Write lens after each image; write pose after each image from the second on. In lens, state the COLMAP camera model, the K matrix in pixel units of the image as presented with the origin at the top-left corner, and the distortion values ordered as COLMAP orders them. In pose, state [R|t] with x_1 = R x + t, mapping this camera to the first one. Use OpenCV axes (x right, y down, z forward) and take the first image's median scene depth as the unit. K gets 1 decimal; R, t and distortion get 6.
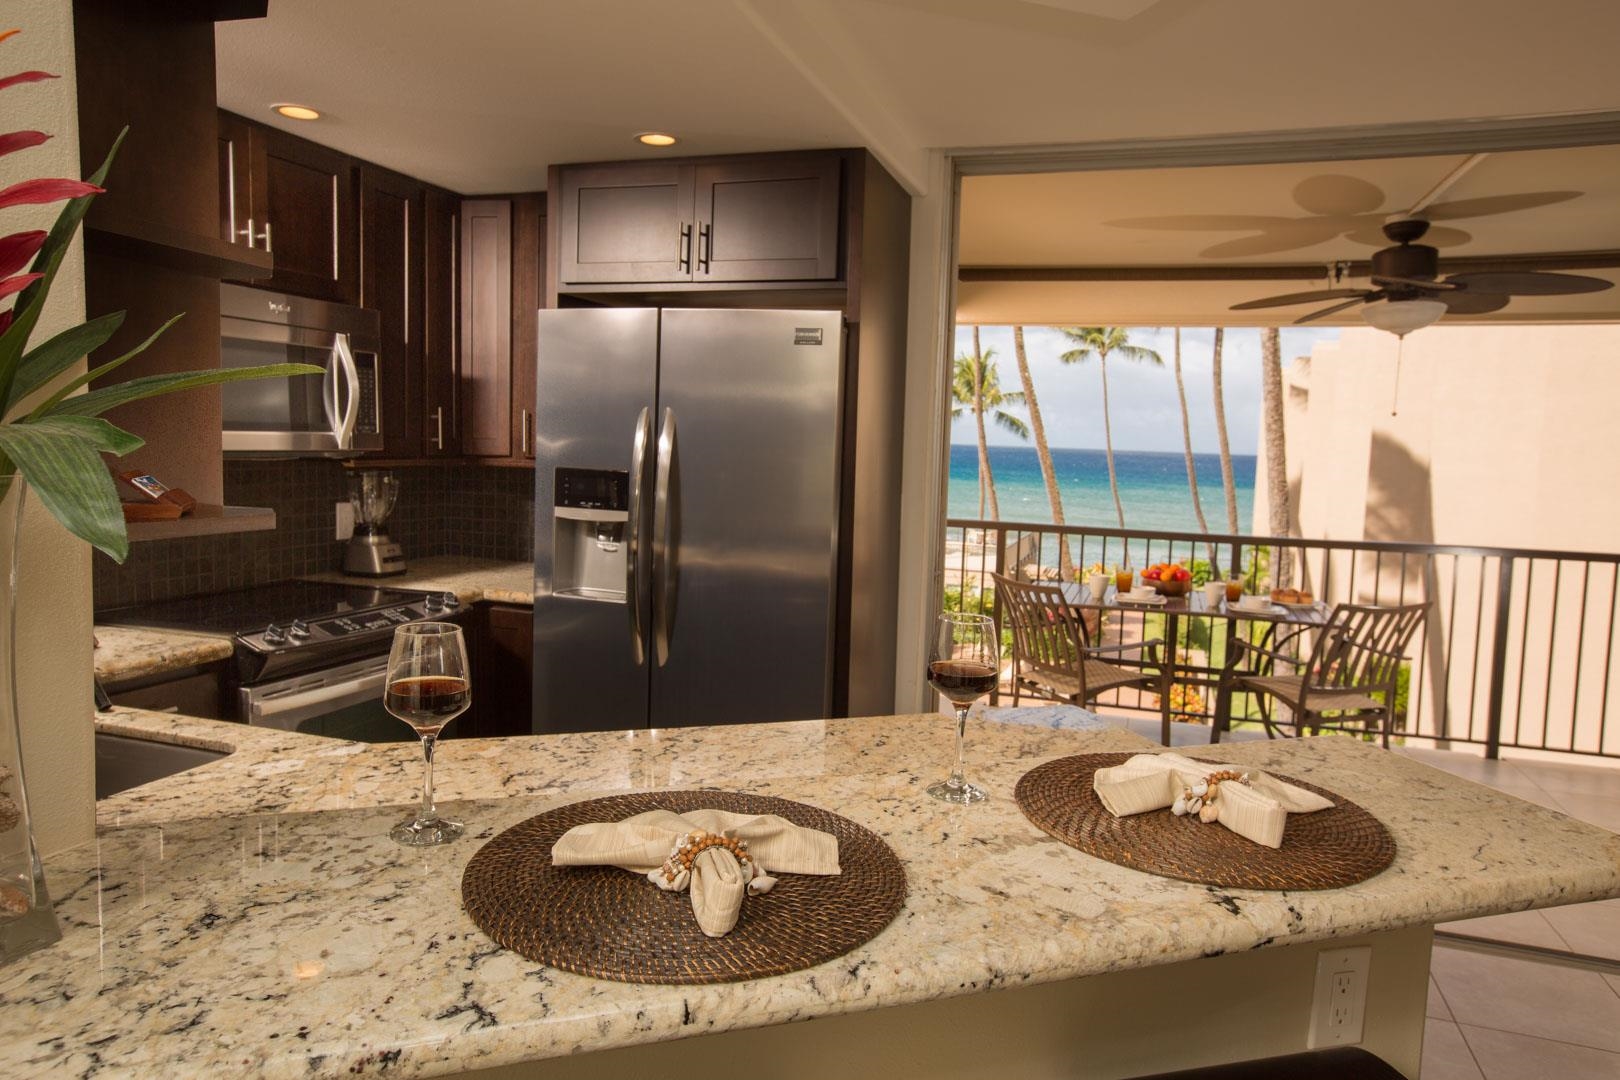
lens RADIAL K [[1129.7, 0, 758.9], [0, 1129.7, 503.9], [0, 0, 1]] dist [-0.009022, -0.001373]
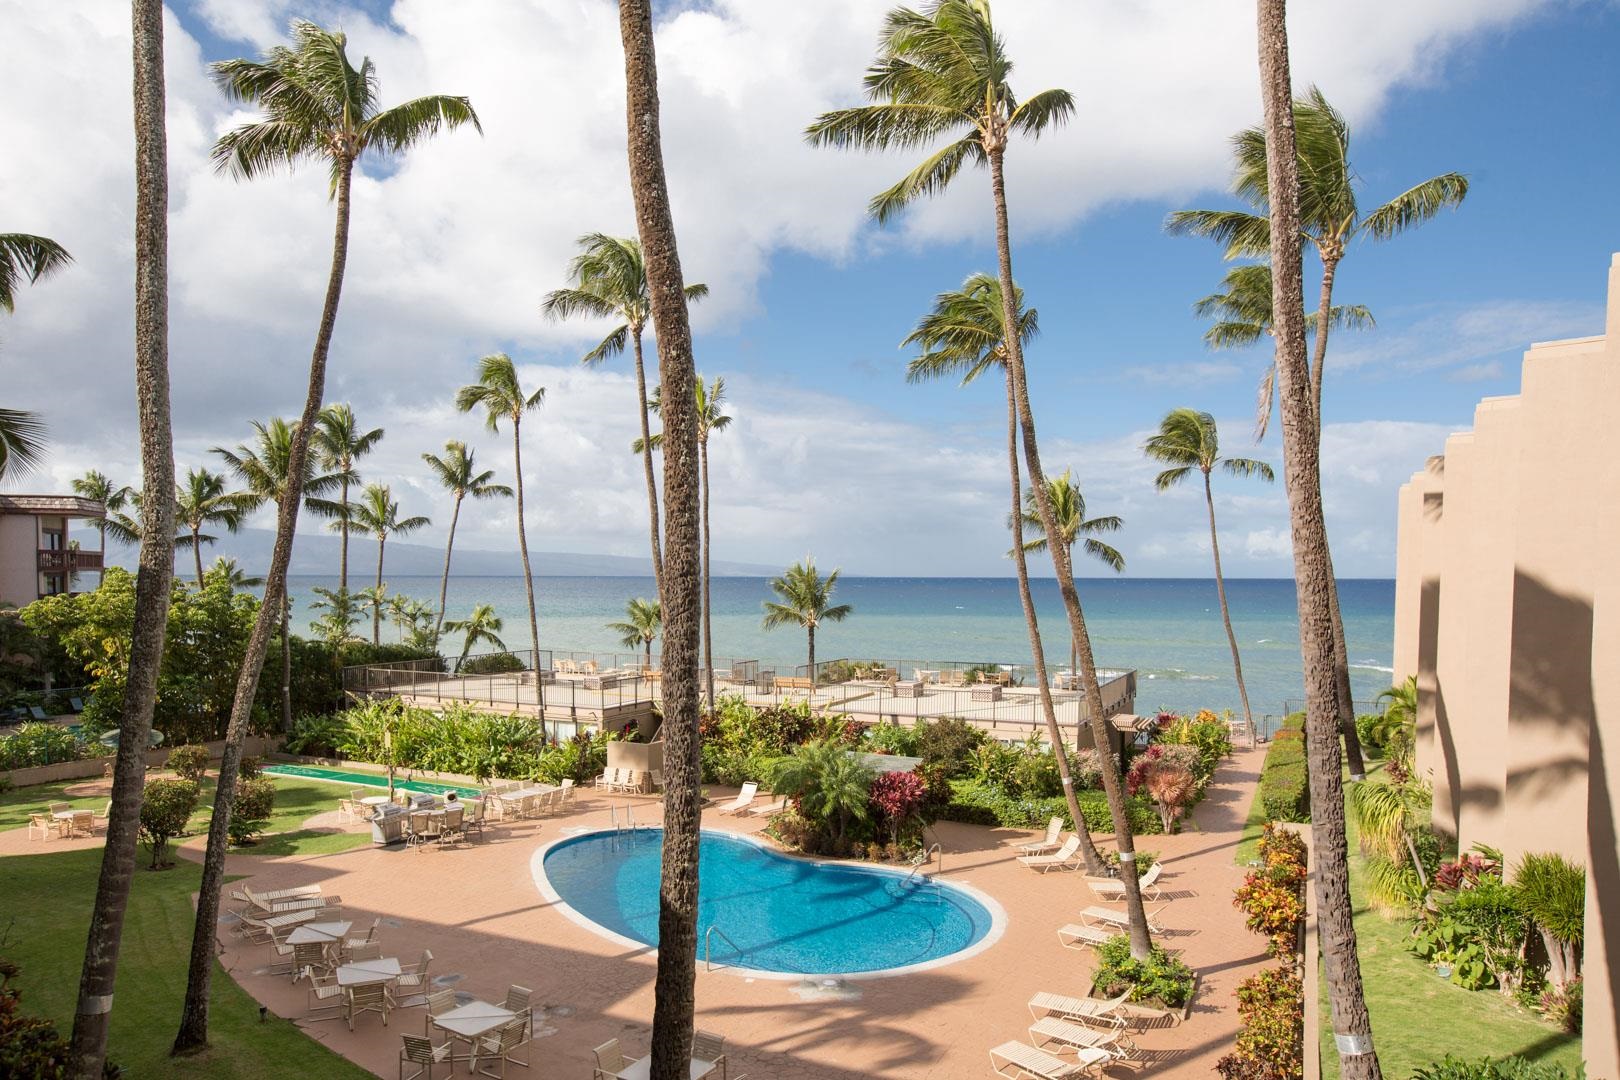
lens RADIAL K [[1008.5, 0, 818.1], [0, 1008.5, 609.6], [0, 0, 1]] dist [-0.028332, 0.027424]
pose [[0.988457, -0.027196, -0.149038, 1.078937], [0.022744, 0.999245, -0.031491, -0.057193], [0.149782, 0.027738, 0.988330, 1.633150]]
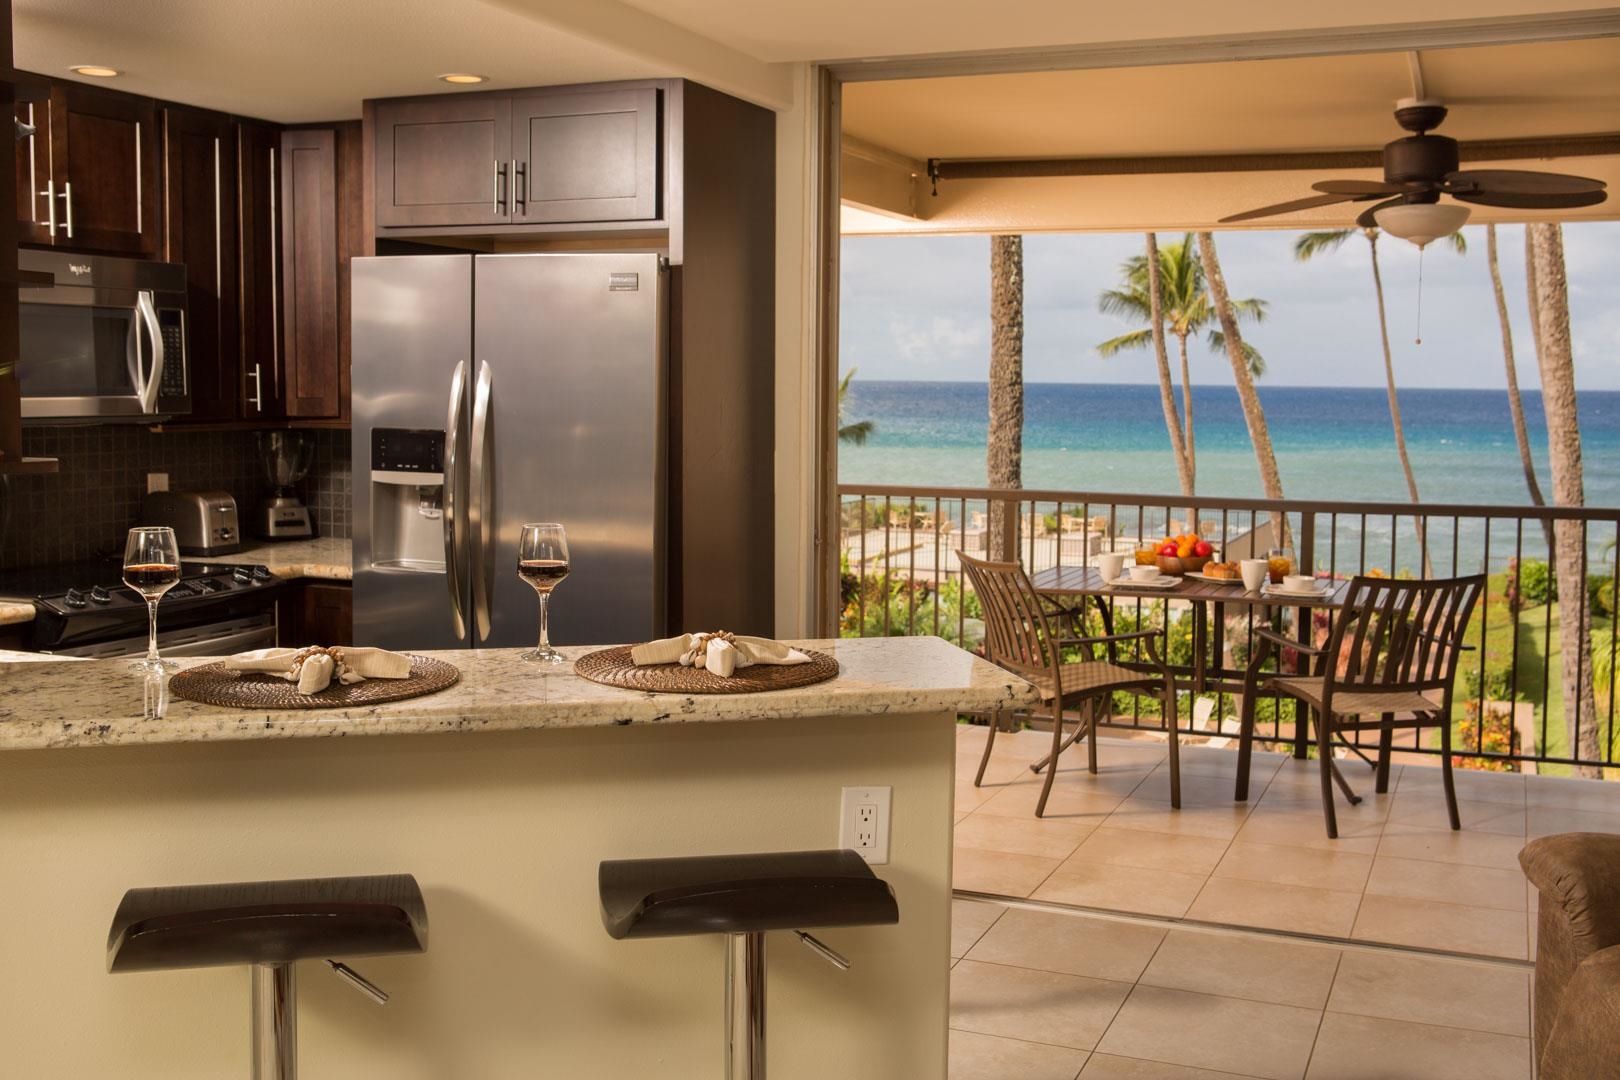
lens RADIAL K [[1848.9, 0, 703.3], [0, 1848.9, 444.0], [0, 0, 1]] dist [-0.054284, 0.000000]
pose [[0.995378, -0.020710, -0.093773, 0.226932], [0.018327, 0.999488, -0.026212, 0.024581], [0.094267, 0.024372, 0.995249, -0.464383]]
